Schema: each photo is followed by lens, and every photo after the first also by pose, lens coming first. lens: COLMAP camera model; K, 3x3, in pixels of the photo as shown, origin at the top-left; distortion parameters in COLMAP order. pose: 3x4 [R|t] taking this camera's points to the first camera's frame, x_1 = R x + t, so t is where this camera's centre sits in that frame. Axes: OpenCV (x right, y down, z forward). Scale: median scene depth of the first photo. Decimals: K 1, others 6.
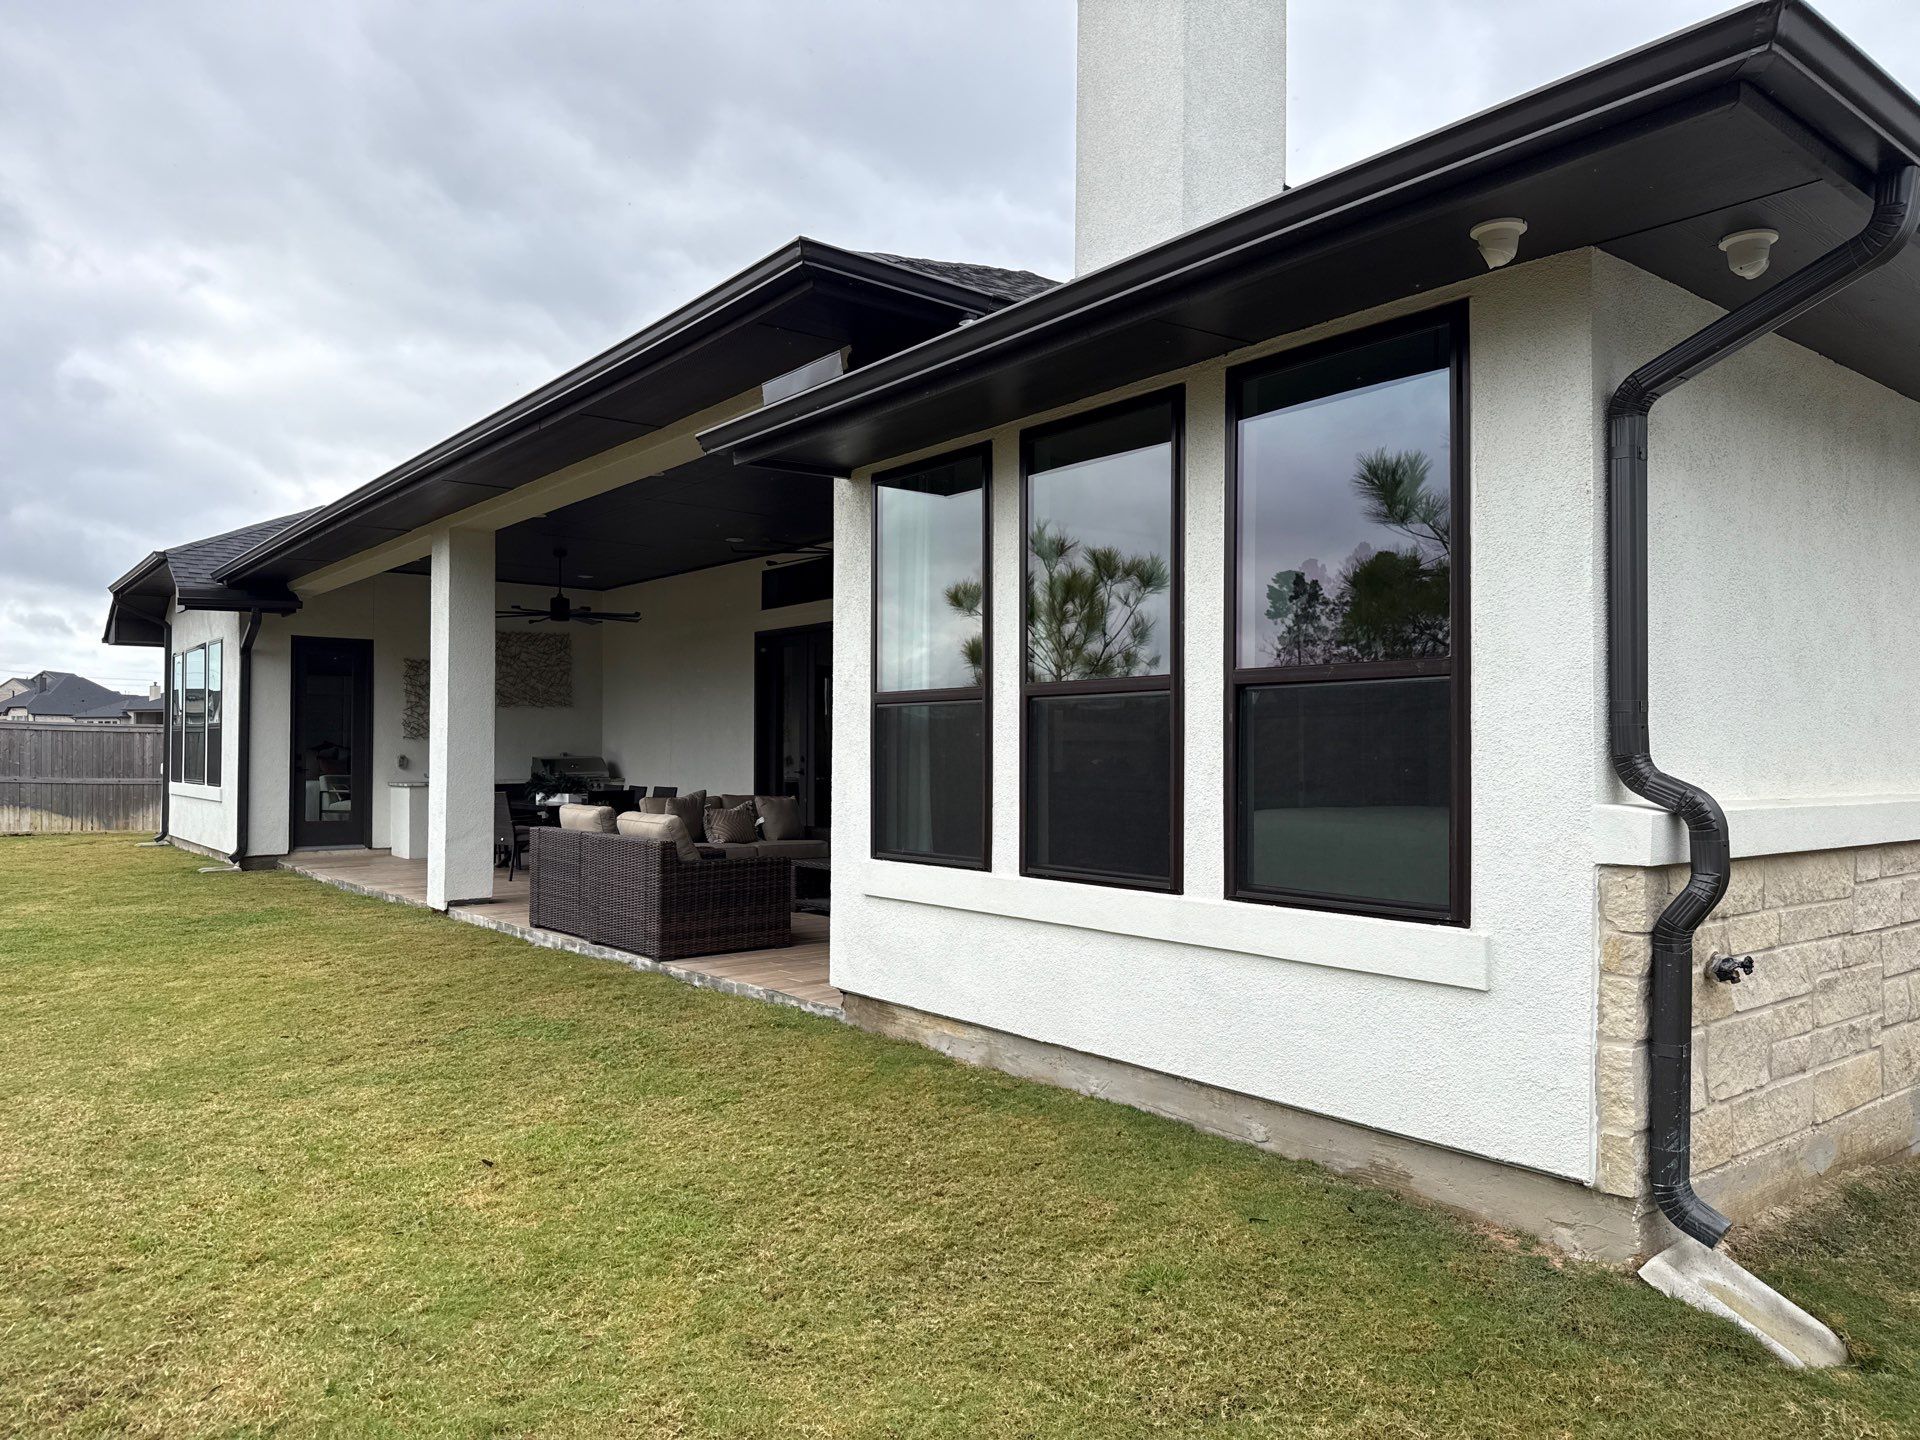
lens RADIAL K [[1371.8, 0, 988.6], [0, 1371.8, 728.1], [0, 0, 1]] dist [-0.003012, -0.026324]
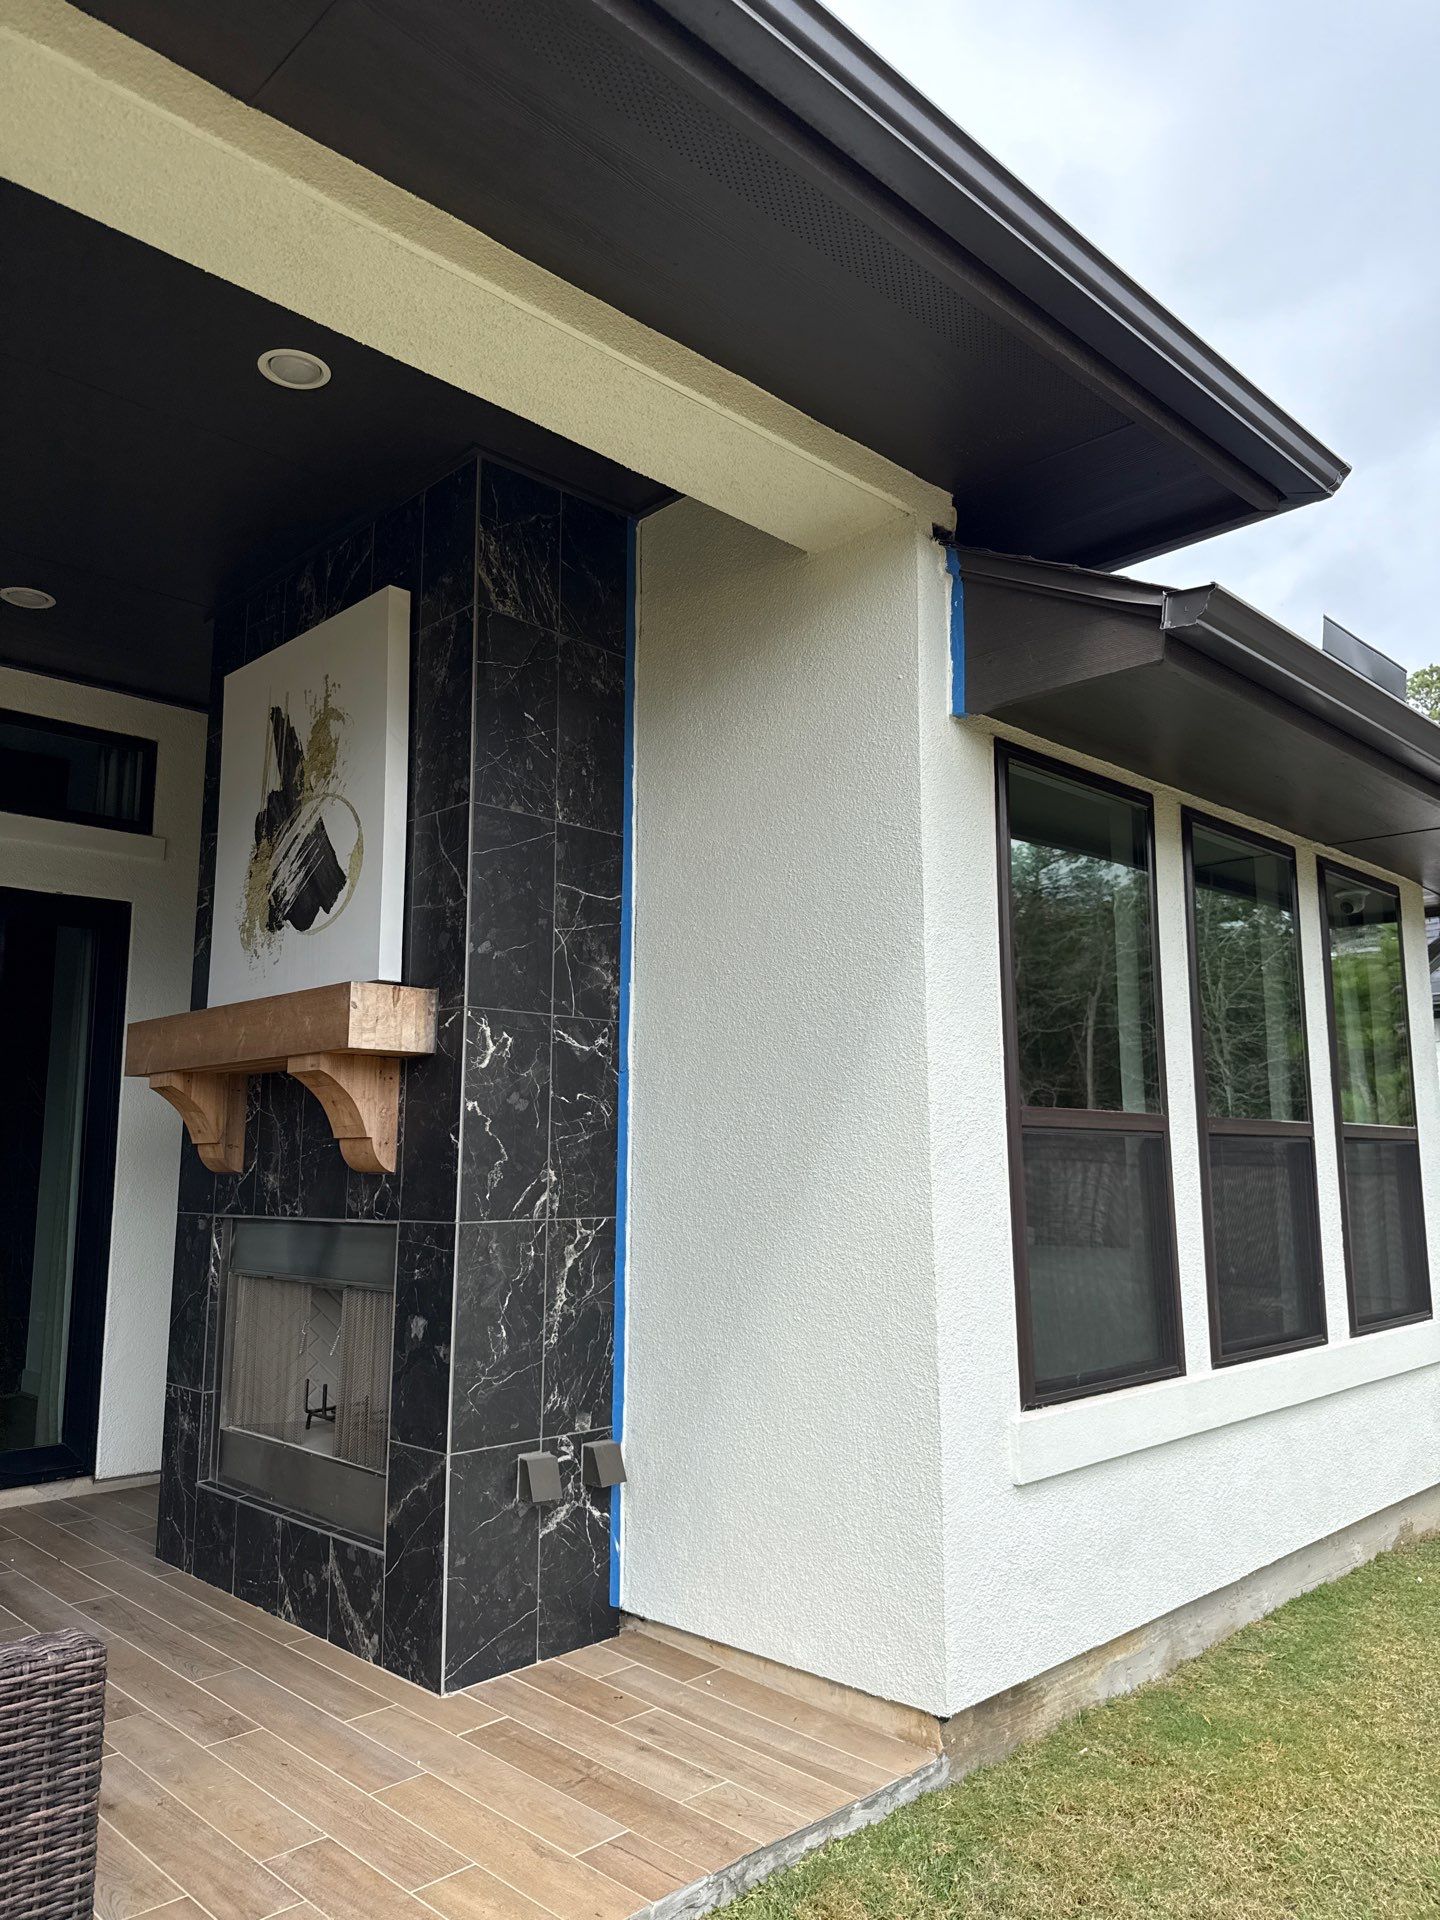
lens RADIAL K [[1371.8, 0, 720.0], [0, 1371.8, 960.0], [0, 0, 1]] dist [-0.003012, -0.026324]
pose [[-0.112521, 0.142311, 0.983406, -0.887156], [-0.024949, 0.988974, -0.145972, -0.003175], [-0.993336, -0.040960, -0.107730, 1.651320]]
